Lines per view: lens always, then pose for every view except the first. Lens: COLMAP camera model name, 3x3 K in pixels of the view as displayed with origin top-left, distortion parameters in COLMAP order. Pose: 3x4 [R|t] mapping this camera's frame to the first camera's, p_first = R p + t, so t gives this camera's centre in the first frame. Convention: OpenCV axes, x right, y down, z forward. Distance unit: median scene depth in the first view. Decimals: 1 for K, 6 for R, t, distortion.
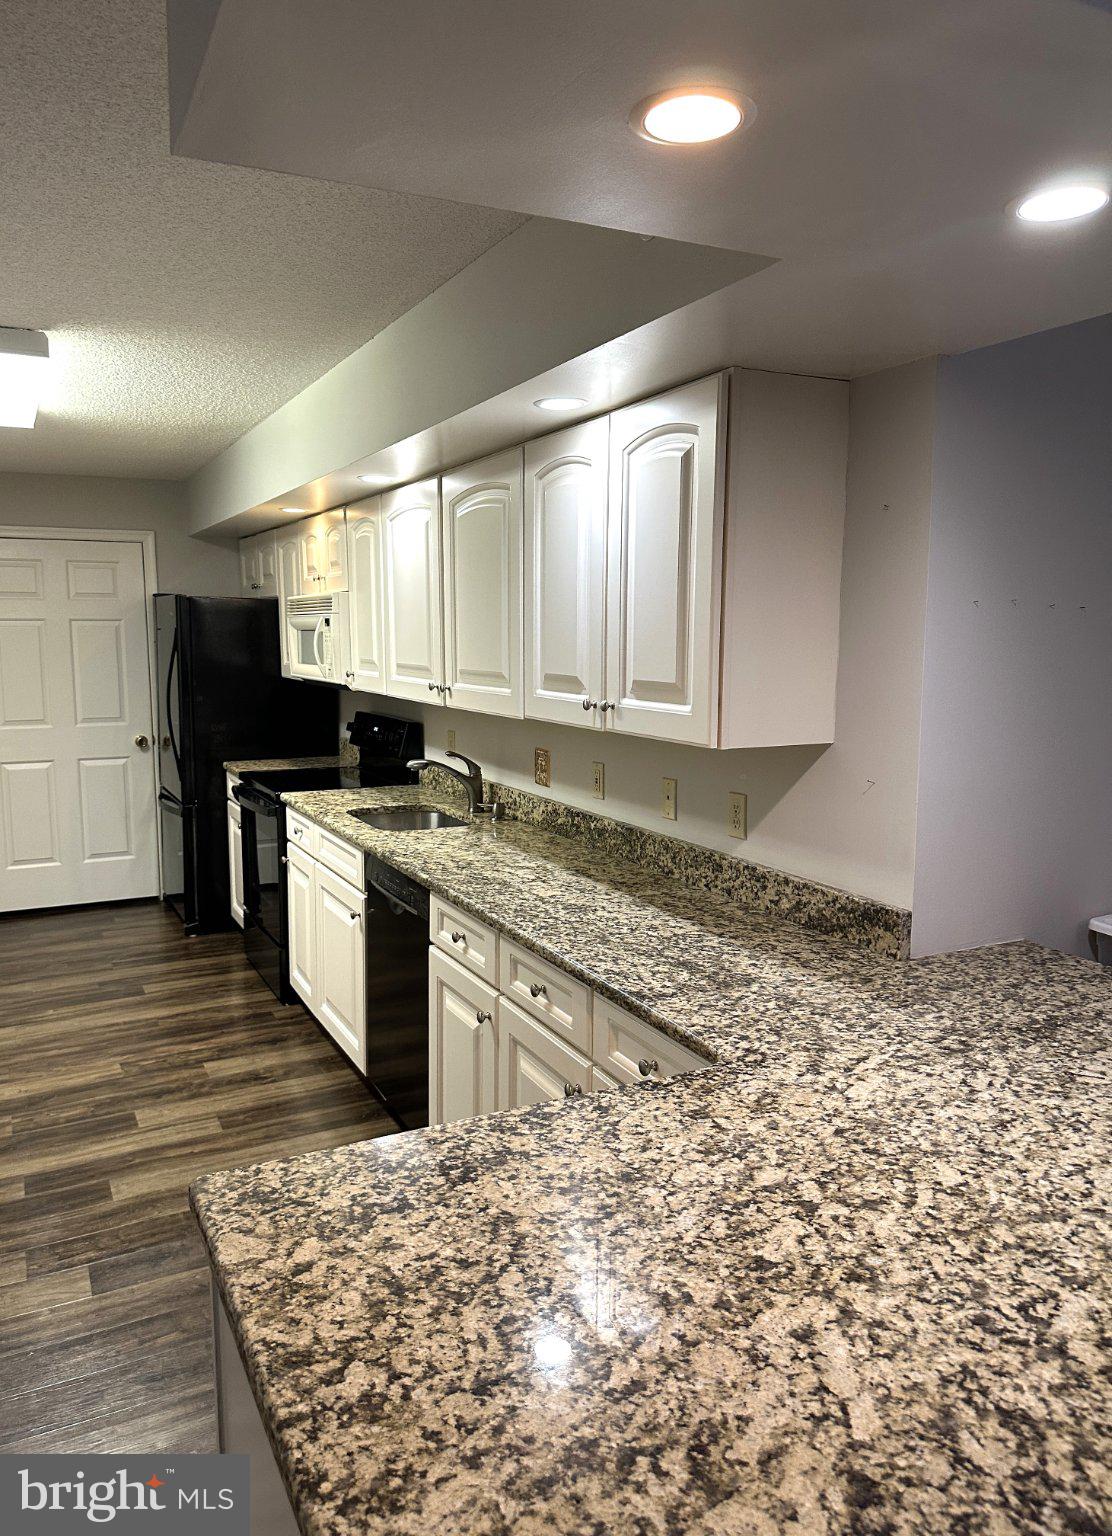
lens RADIAL K [[1098.1, 0, 556.3], [0, 1098.1, 762.0], [0, 0, 1]] dist [0.105623, -0.000124]
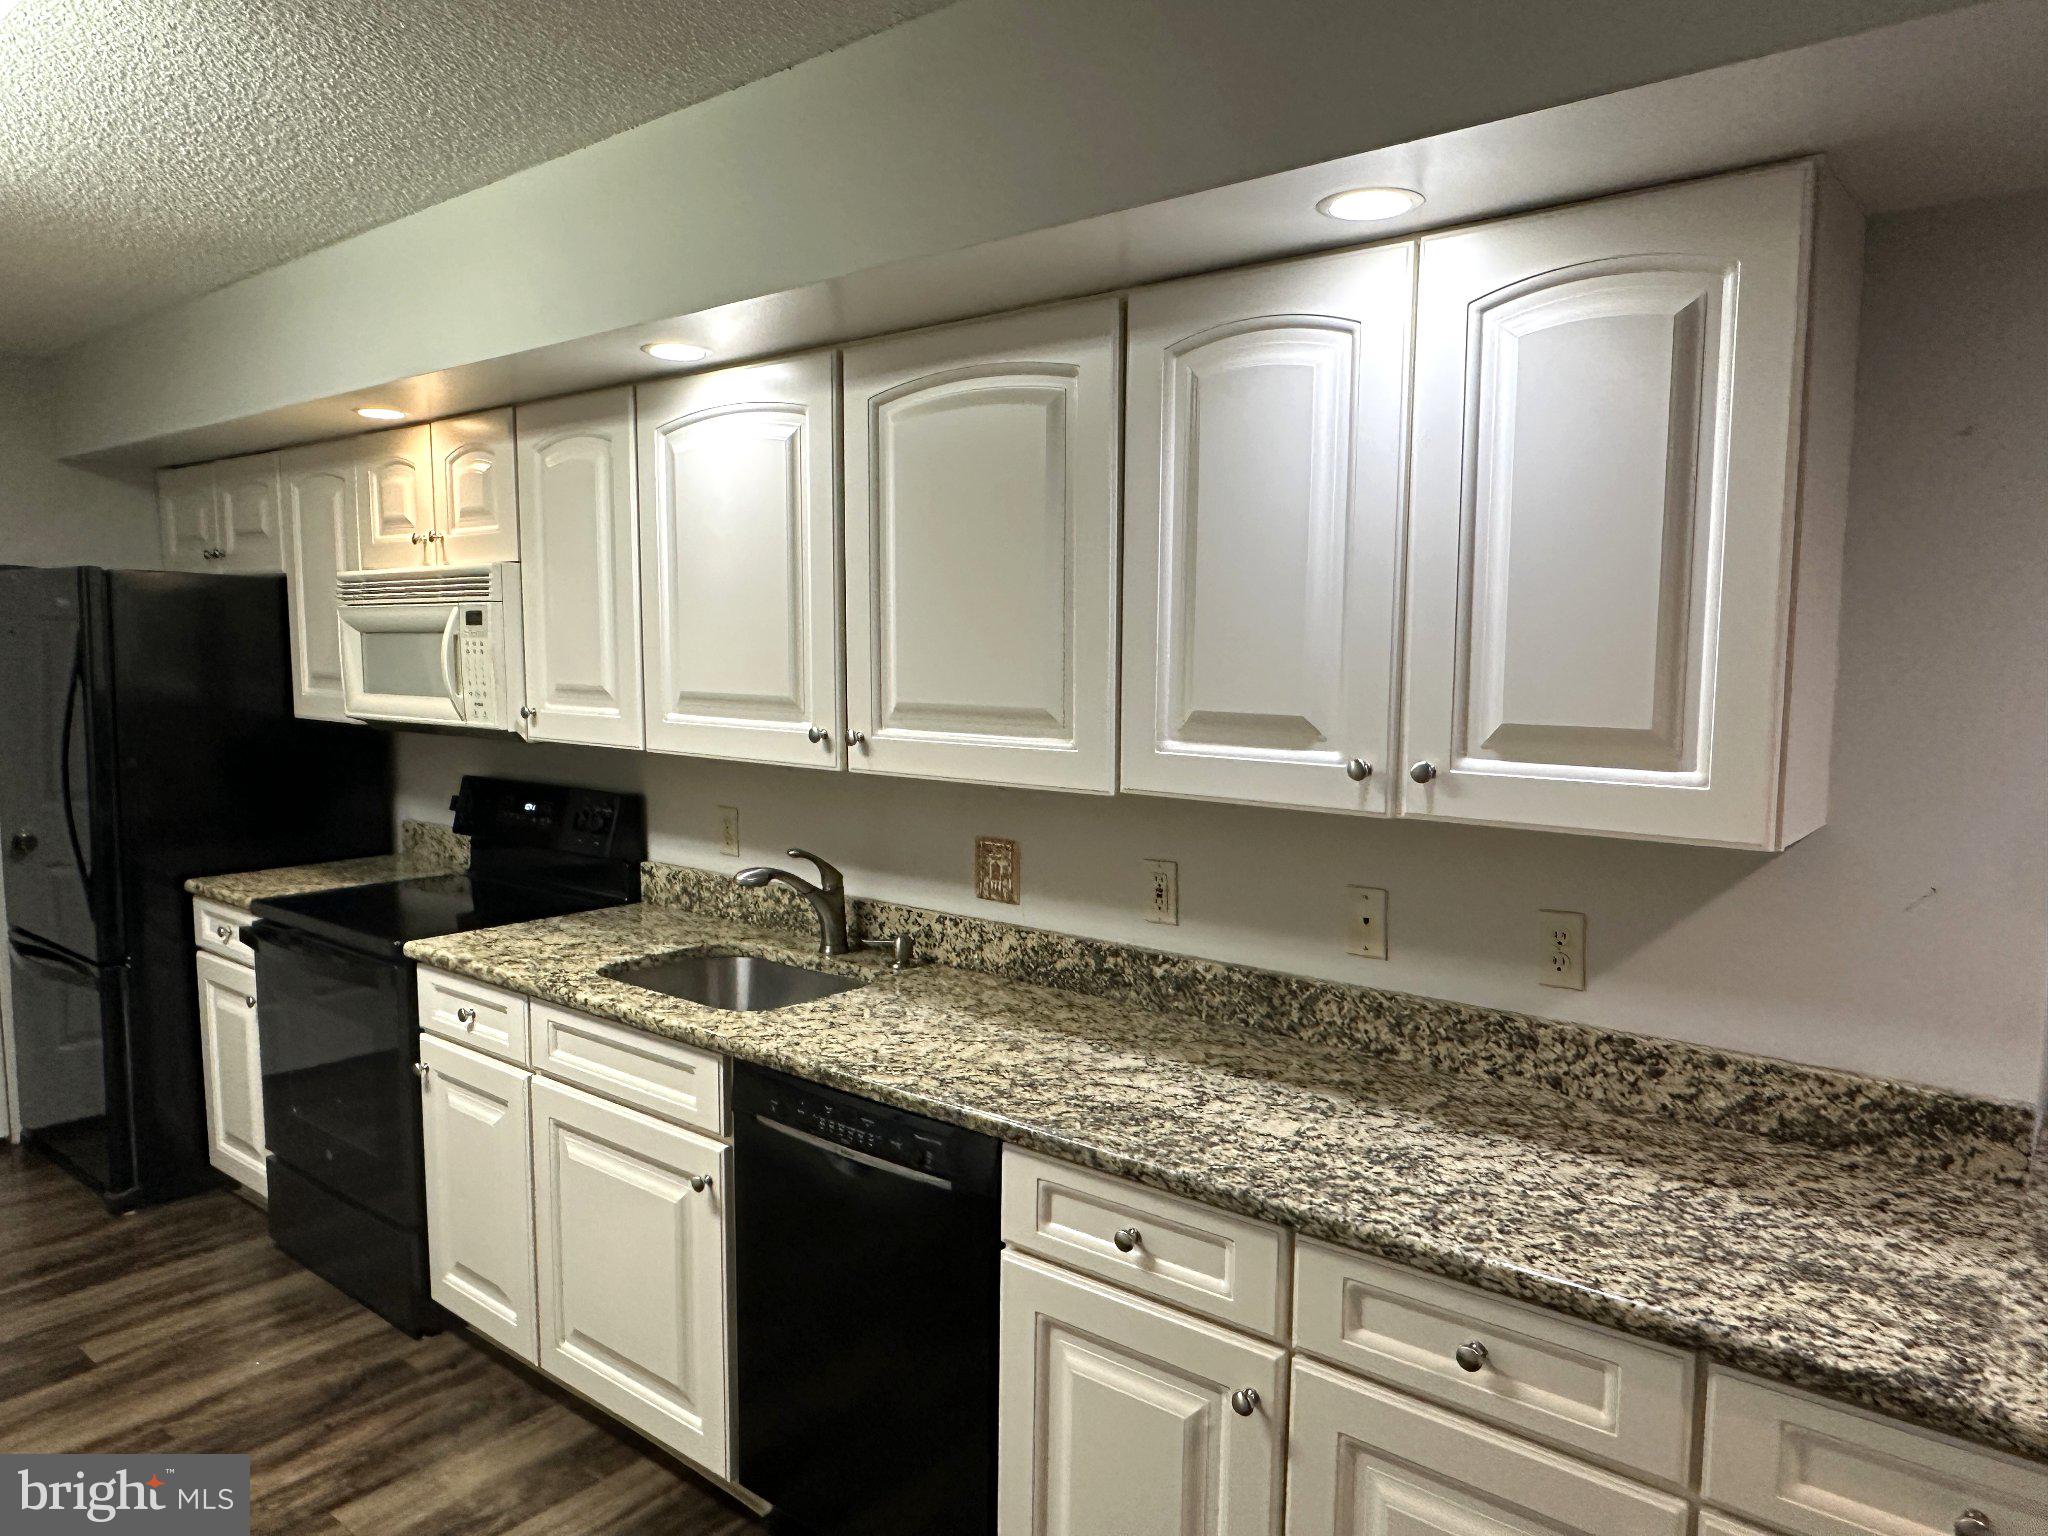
lens RADIAL K [[1388.5, 0, 1025.4], [0, 1388.5, 759.8], [0, 0, 1]] dist [-0.012026, 0.005838]
pose [[0.912622, -0.036046, 0.407212, -0.369104], [0.047251, 0.998730, -0.017490, -0.049541], [-0.406065, 0.035203, 0.913166, 0.417514]]
